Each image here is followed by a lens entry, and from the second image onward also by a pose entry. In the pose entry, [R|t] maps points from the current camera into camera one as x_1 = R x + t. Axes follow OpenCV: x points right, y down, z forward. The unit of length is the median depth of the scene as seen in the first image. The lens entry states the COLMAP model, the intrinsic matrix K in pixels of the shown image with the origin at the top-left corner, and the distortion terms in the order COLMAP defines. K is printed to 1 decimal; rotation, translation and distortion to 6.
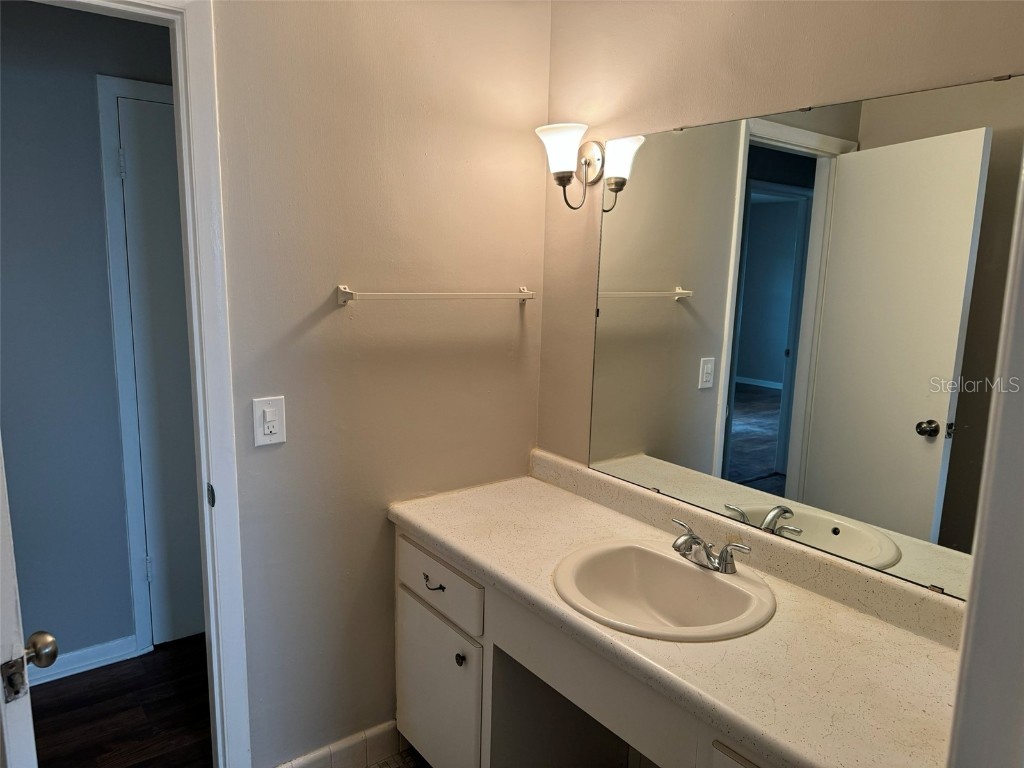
lens RADIAL K [[712.9, 0, 512.0], [0, 712.9, 384.0], [0, 0, 1]] dist [0.072825, -0.084327]
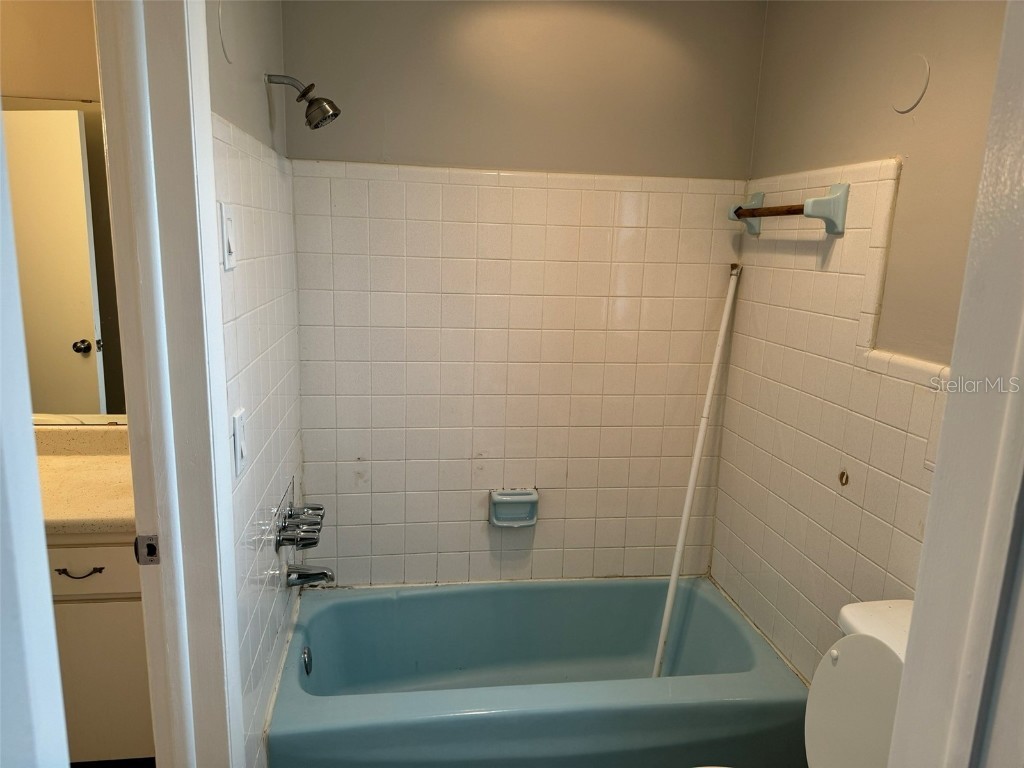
lens RADIAL K [[712.9, 0, 512.0], [0, 712.9, 384.0], [0, 0, 1]] dist [0.072825, -0.084327]
pose [[0.469847, -0.187312, 0.862646, -0.181717], [0.126770, 0.981416, 0.144056, 0.039311], [-0.873598, 0.041673, 0.484861, -0.276375]]
